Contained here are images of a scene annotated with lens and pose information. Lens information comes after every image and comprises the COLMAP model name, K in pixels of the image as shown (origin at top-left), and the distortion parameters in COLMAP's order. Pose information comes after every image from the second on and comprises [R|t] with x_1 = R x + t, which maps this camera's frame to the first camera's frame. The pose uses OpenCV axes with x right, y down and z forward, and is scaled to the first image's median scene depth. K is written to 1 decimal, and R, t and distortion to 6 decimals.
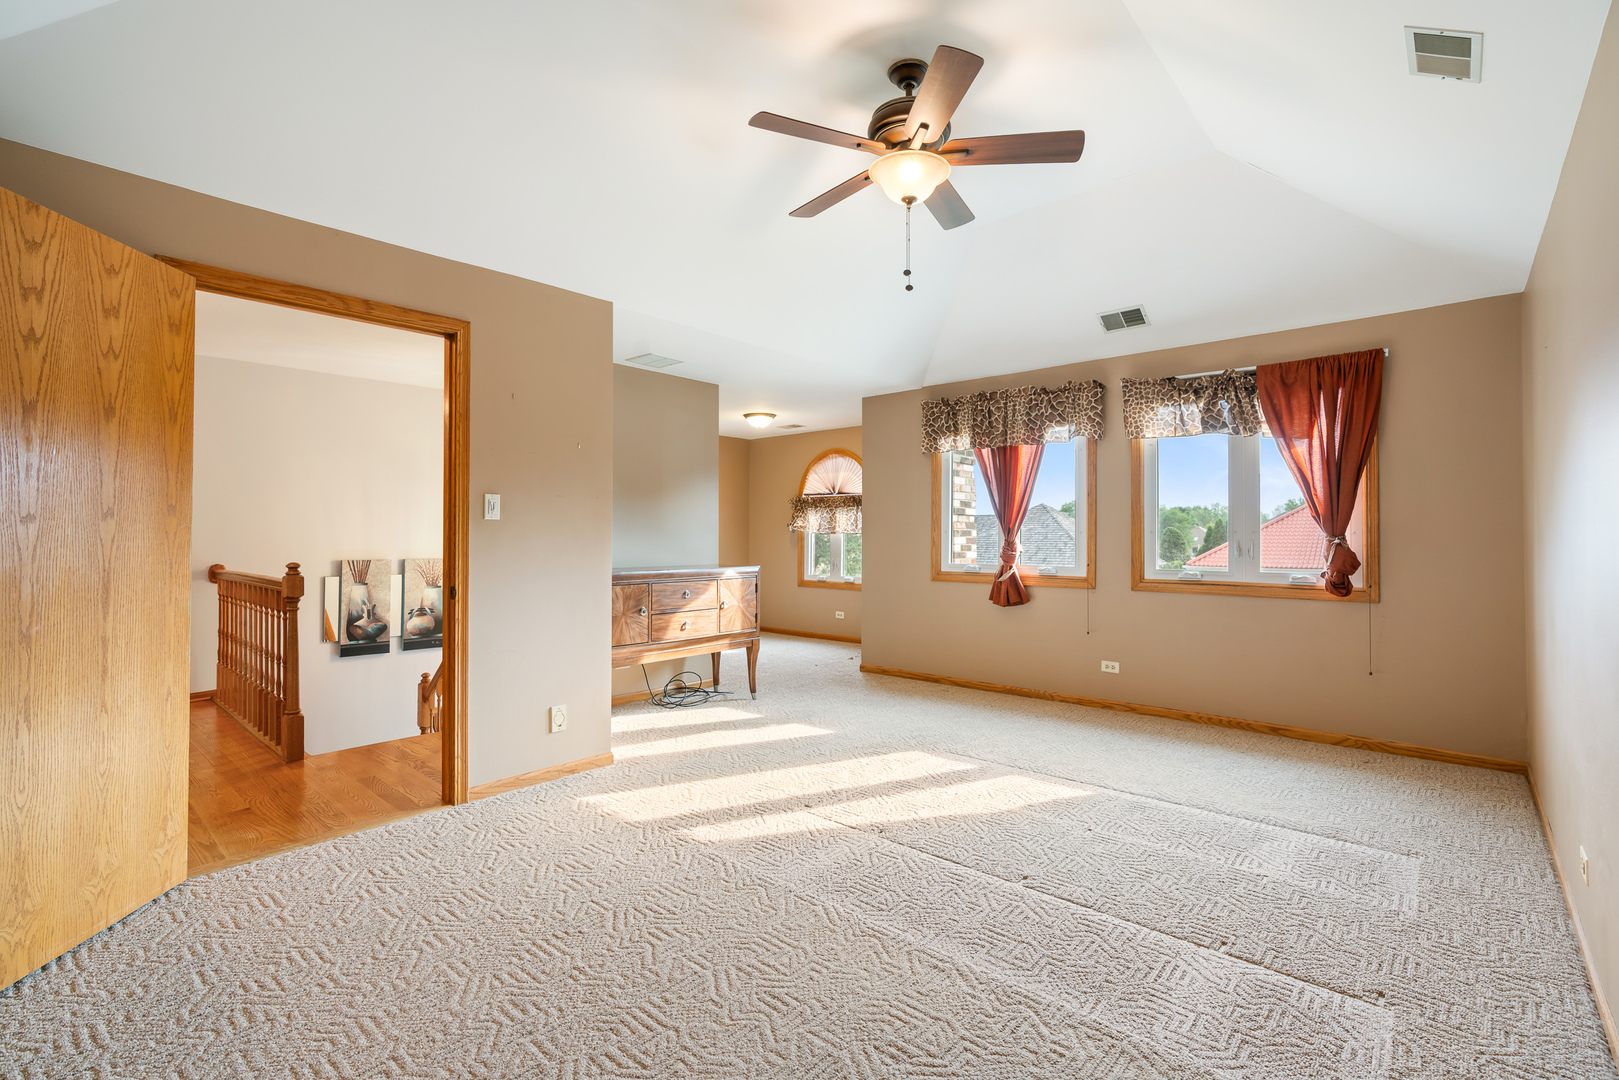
lens RADIAL K [[726.1, 0, 811.4], [0, 726.1, 532.9], [0, 0, 1]] dist [-0.000812, 0.000798]
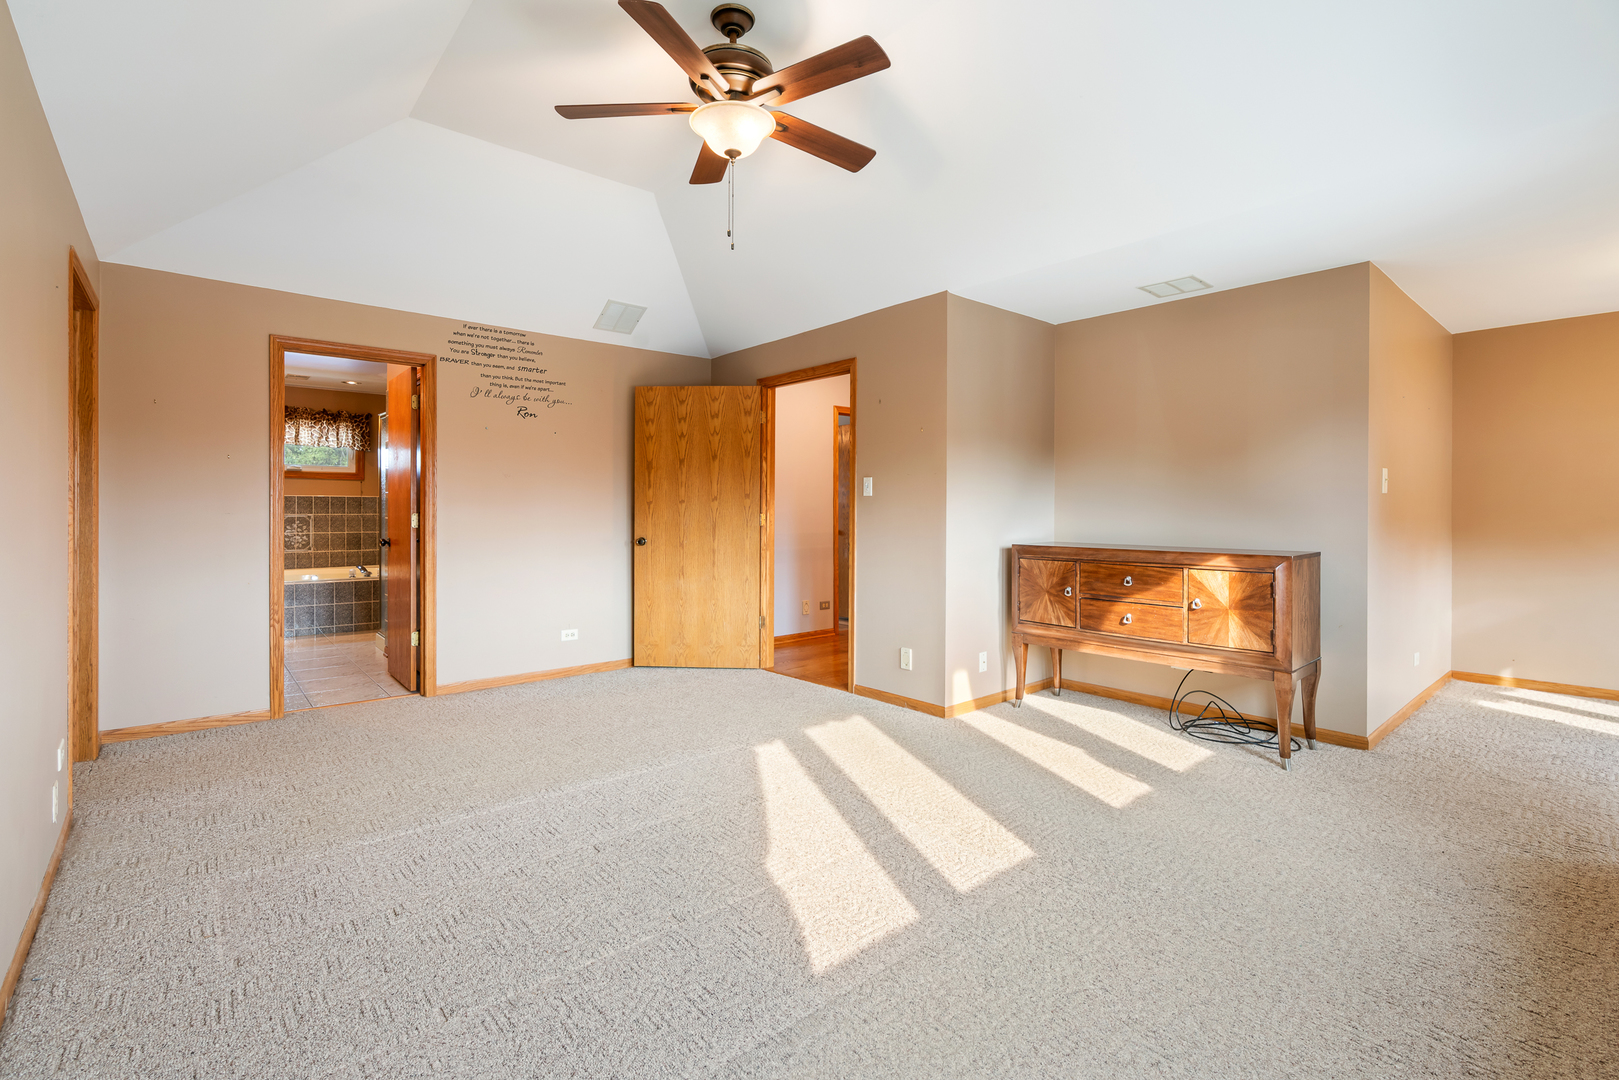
lens RADIAL K [[726.1, 0, 807.5], [0, 726.1, 534.2], [0, 0, 1]] dist [-0.000812, 0.000798]
pose [[-0.126014, 0.023123, -0.991759, 1.240669], [-0.002766, 0.999716, 0.023660, 0.029154], [0.992025, 0.005725, -0.125915, 1.409809]]
